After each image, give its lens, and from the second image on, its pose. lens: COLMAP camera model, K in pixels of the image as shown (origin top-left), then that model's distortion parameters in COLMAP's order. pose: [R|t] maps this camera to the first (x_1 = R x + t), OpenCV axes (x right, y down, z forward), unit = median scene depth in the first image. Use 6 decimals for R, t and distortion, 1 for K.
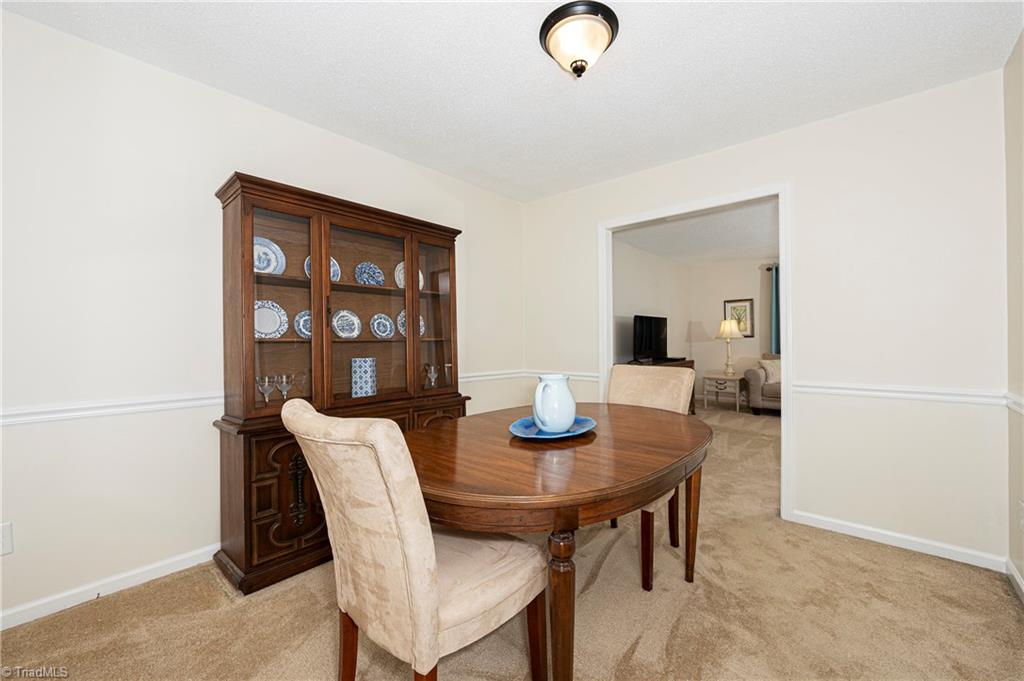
lens RADIAL K [[407.0, 0, 516.7], [0, 407.0, 339.4], [0, 0, 1]] dist [-0.007011, 0.000438]
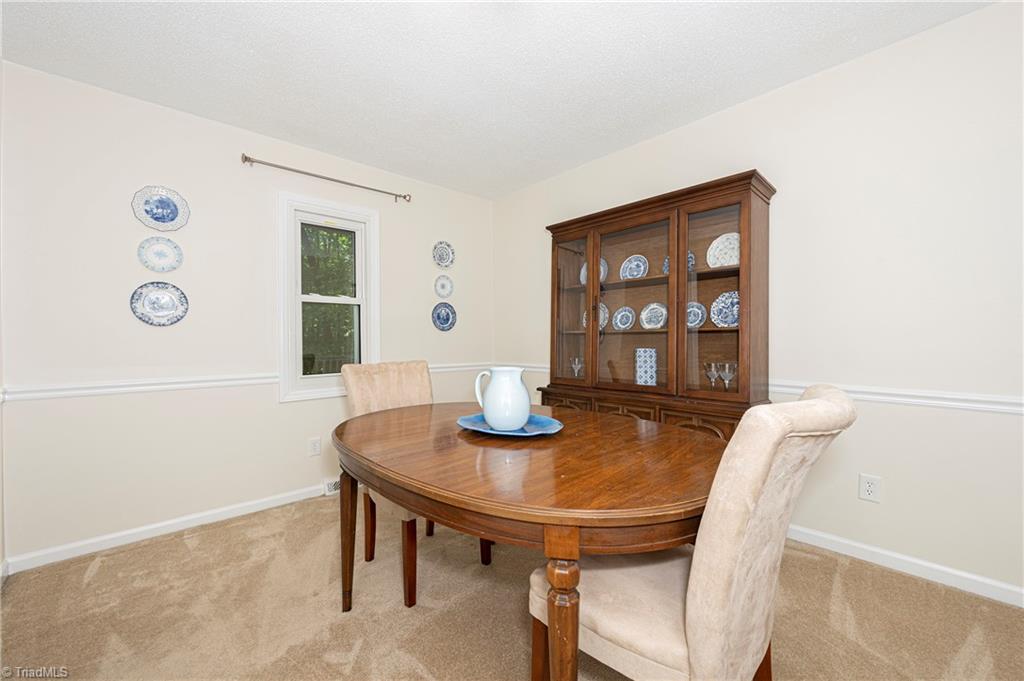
lens RADIAL K [[407.0, 0, 519.6], [0, 407.0, 341.5], [0, 0, 1]] dist [-0.007011, 0.000438]
pose [[-0.080691, 0.020661, -0.996525, 0.687501], [0.020610, 0.999606, 0.019056, 0.000957], [0.996526, -0.019001, -0.081085, 0.770056]]
